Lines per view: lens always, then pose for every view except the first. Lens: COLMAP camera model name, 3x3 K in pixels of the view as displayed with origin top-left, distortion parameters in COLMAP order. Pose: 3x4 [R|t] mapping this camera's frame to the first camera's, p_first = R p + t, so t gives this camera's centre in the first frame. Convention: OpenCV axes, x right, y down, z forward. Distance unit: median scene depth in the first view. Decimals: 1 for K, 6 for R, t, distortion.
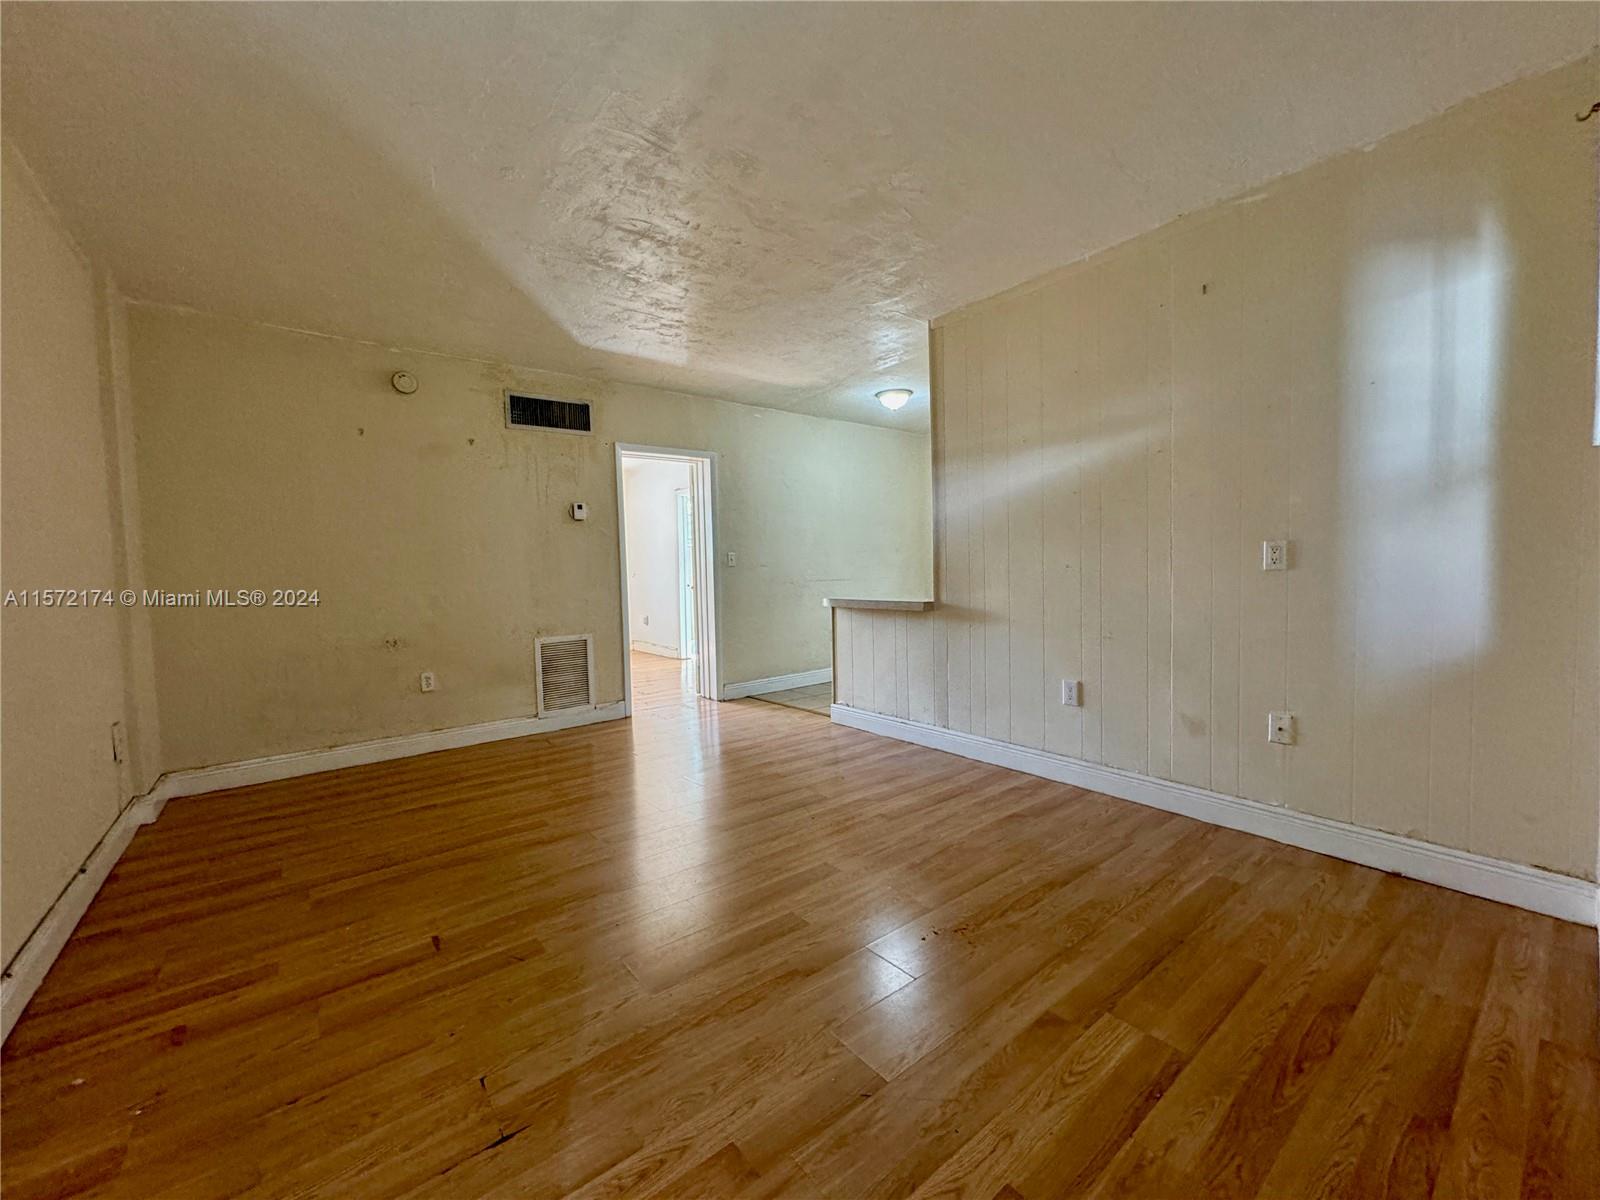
lens RADIAL K [[637.4, 0, 798.5], [0, 637.4, 597.3], [0, 0, 1]] dist [-0.003146, 0.001072]
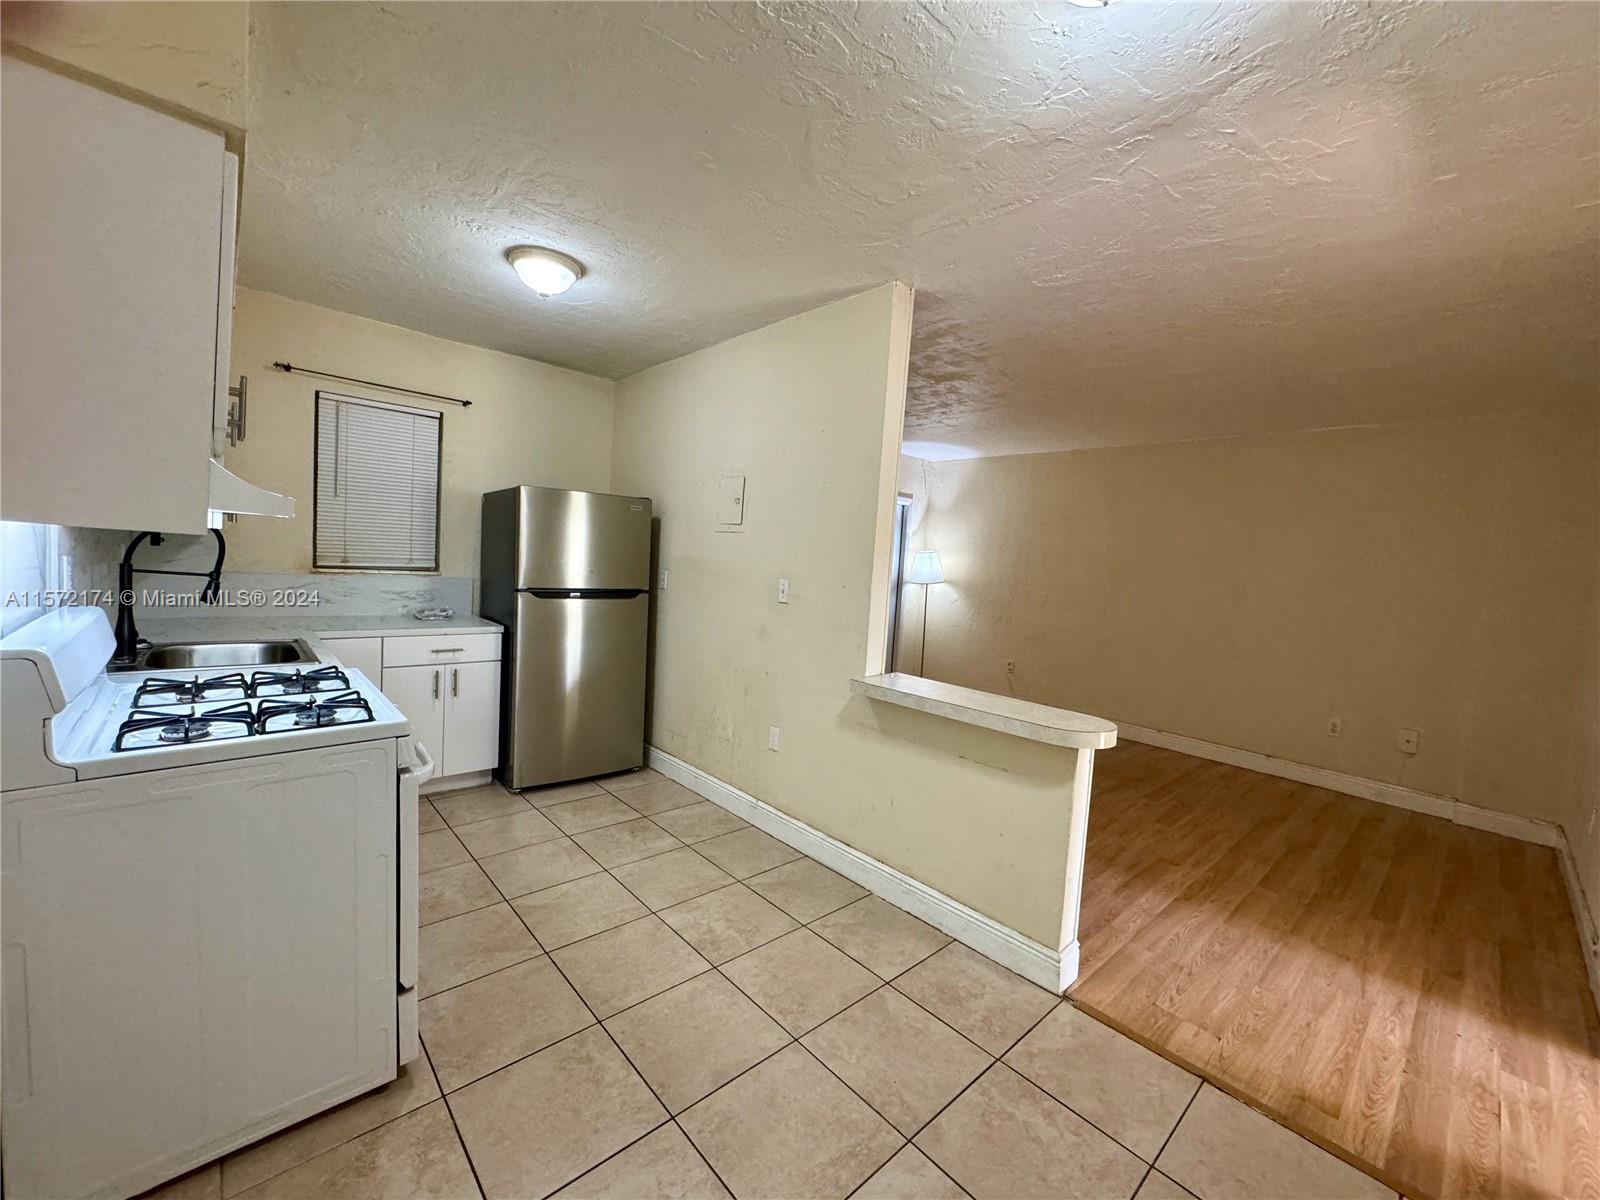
lens RADIAL K [[637.4, 0, 800.5], [0, 637.4, 599.6], [0, 0, 1]] dist [-0.003146, 0.001072]
pose [[-0.996826, -0.036798, -0.070600, 0.469635], [-0.044722, 0.992455, 0.114164, -0.204114], [0.065866, 0.116959, -0.990950, 2.206529]]
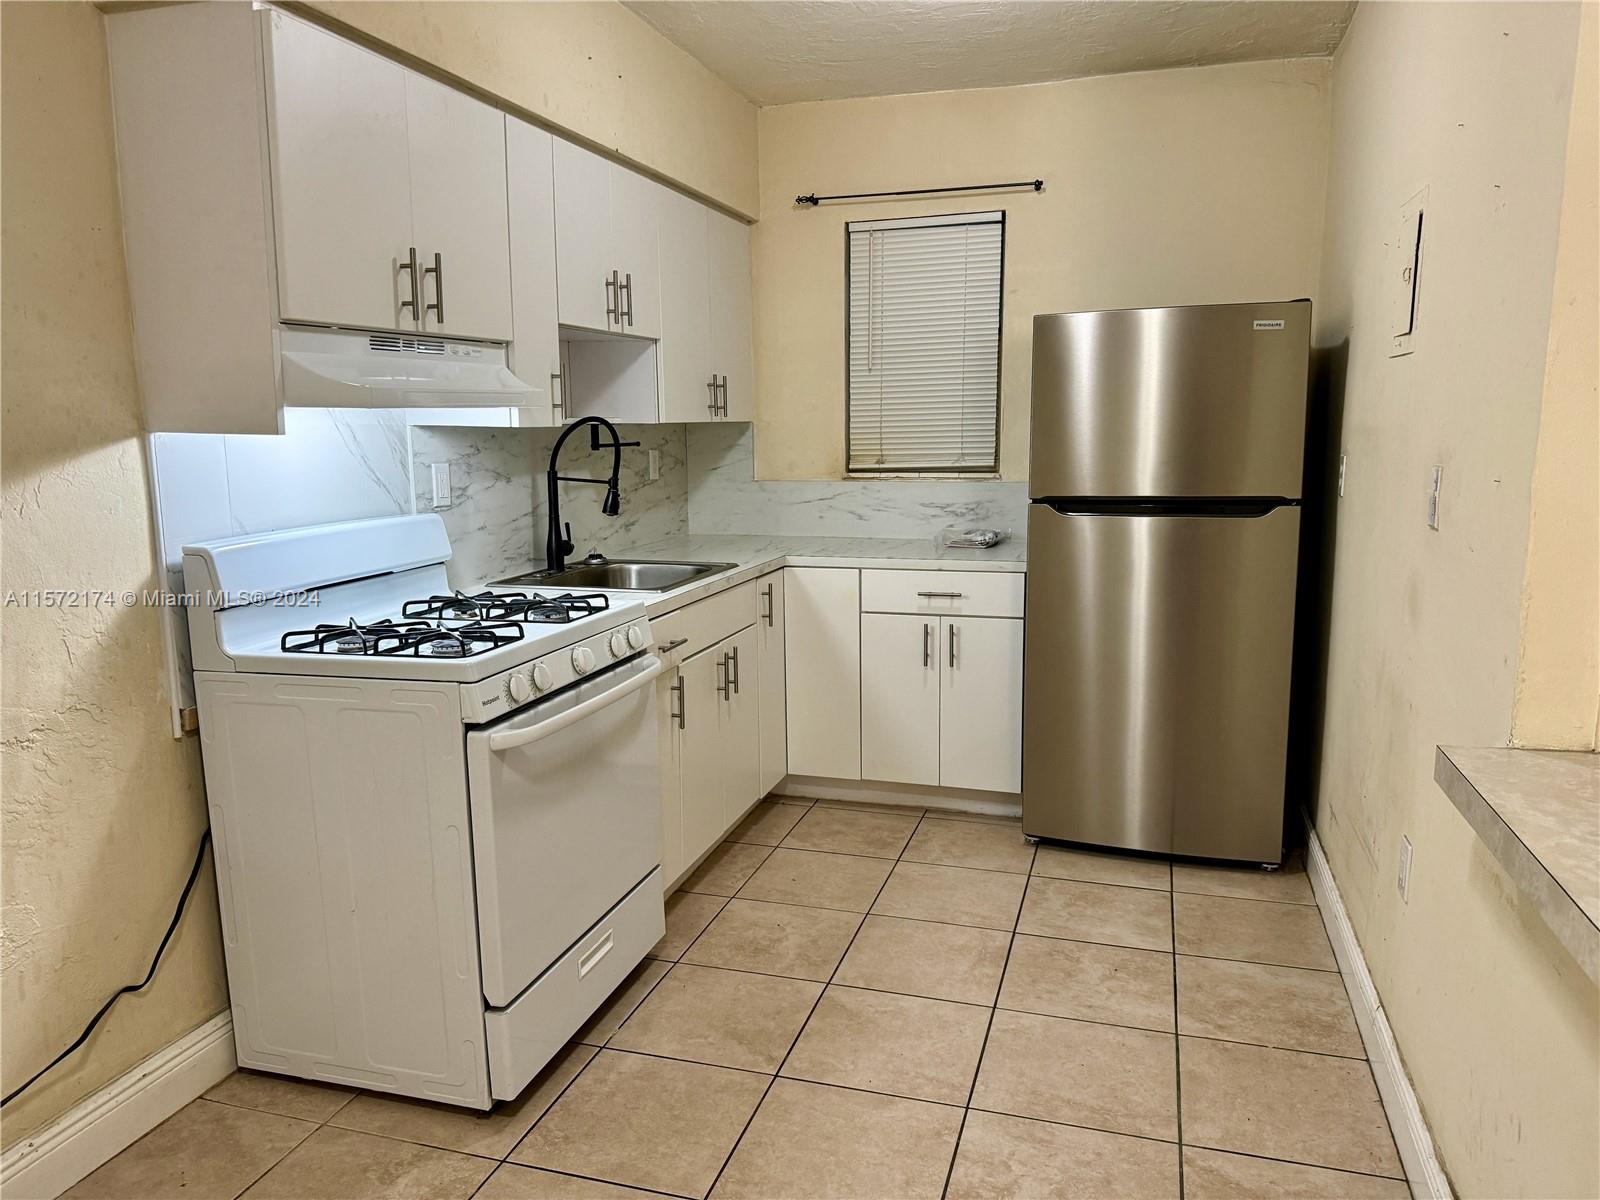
lens RADIAL K [[1116.5, 0, 796.0], [0, 1116.5, 606.5], [0, 0, 1]] dist [0.071009, -0.104360]
pose [[-0.560461, -0.110447, 0.820783, 0.057712], [0.063222, 0.982470, 0.175374, -0.178952], [-0.825764, 0.150182, -0.543653, 1.891325]]
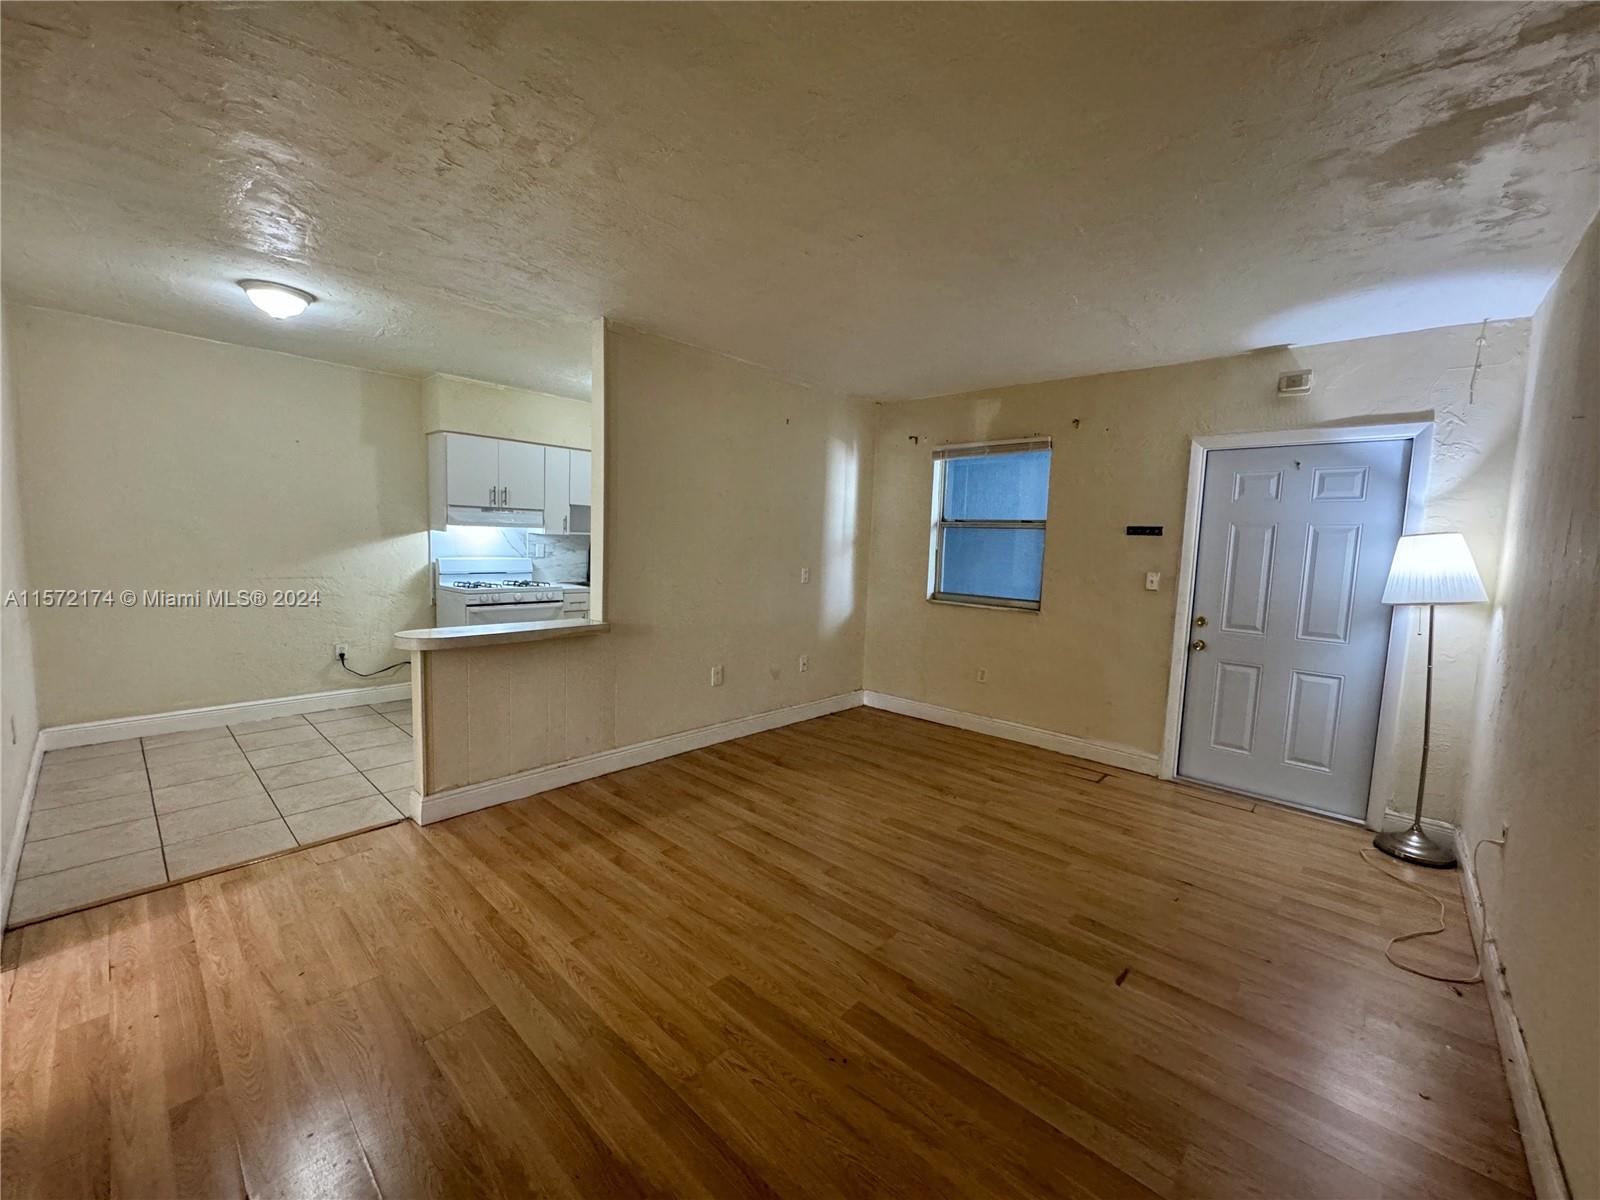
lens RADIAL K [[637.4, 0, 802.7], [0, 637.4, 602.6], [0, 0, 1]] dist [-0.003146, 0.001072]
pose [[-0.159618, -0.082844, 0.983697, -0.973427], [0.013210, 0.996204, 0.086041, -0.126848], [-0.987090, 0.026728, -0.157918, 1.100619]]
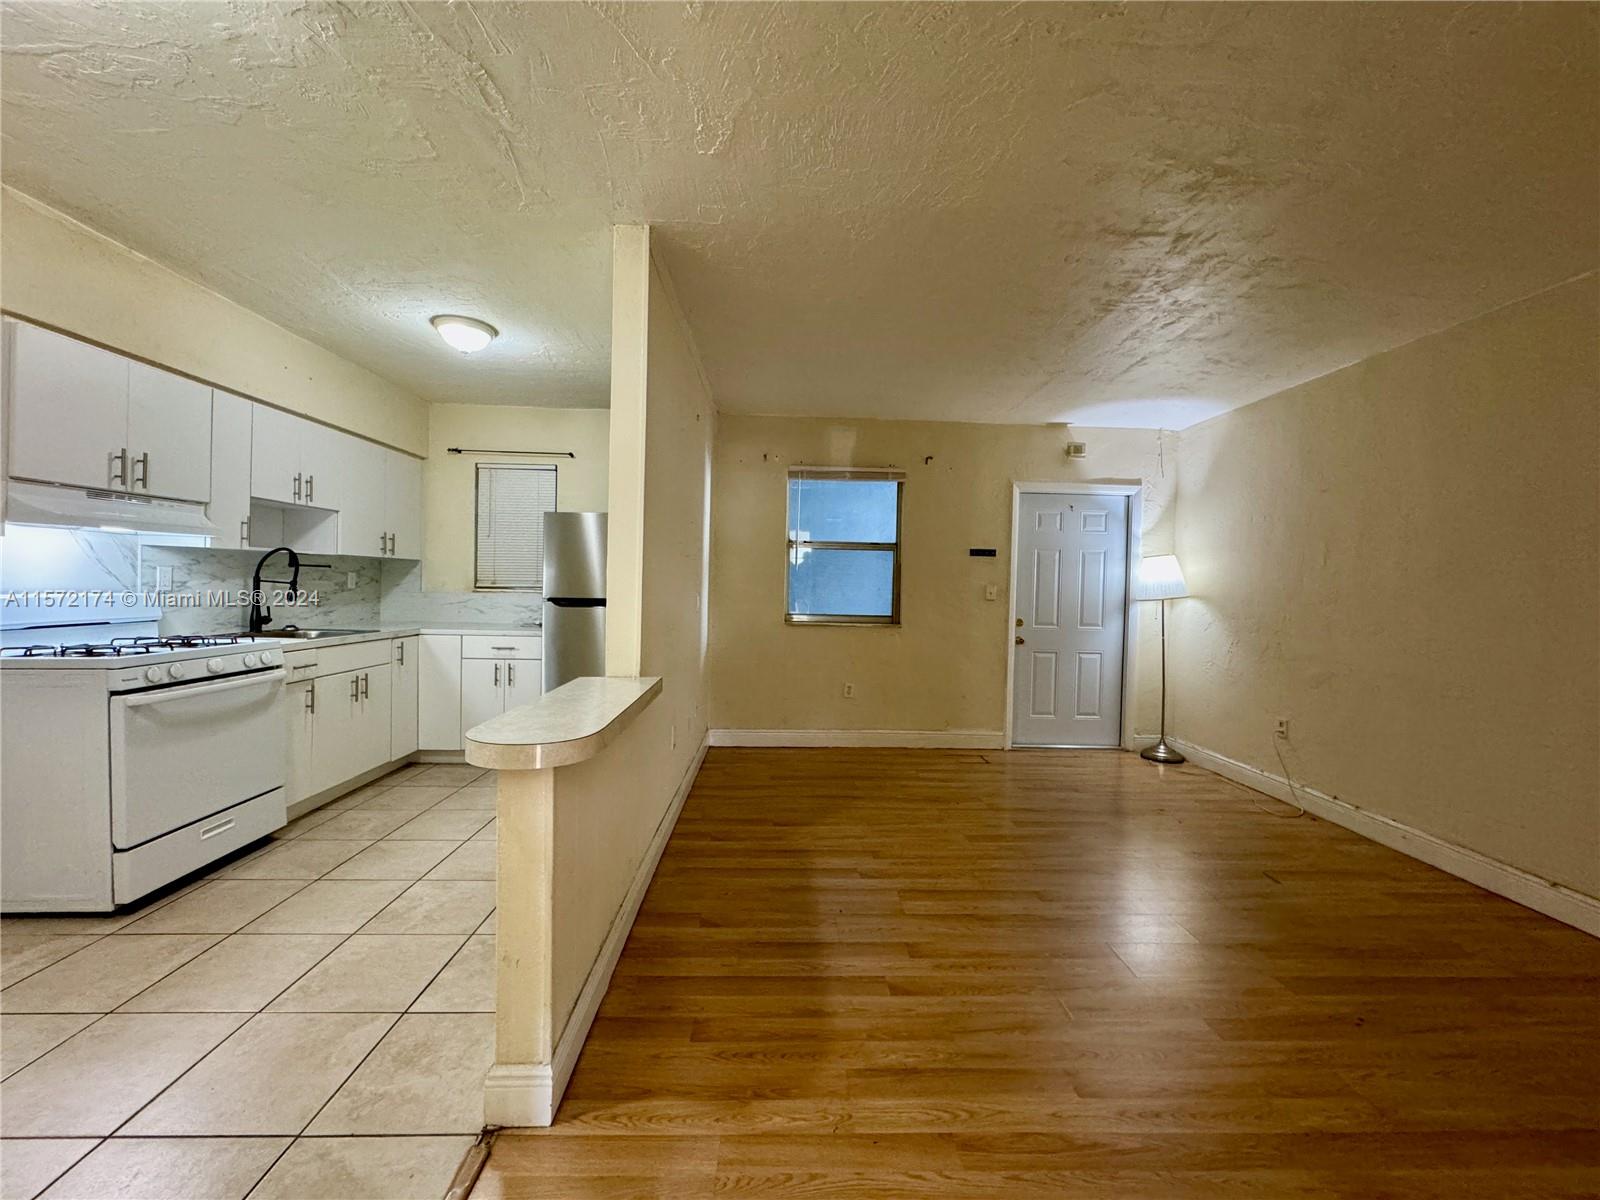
lens RADIAL K [[637.4, 0, 801.6], [0, 637.4, 599.1], [0, 0, 1]] dist [-0.003146, 0.001072]
pose [[-0.805238, -0.011900, 0.592832, -0.363302], [0.021791, 0.998529, 0.049641, -0.123995], [-0.592551, 0.052891, -0.803795, 1.803755]]
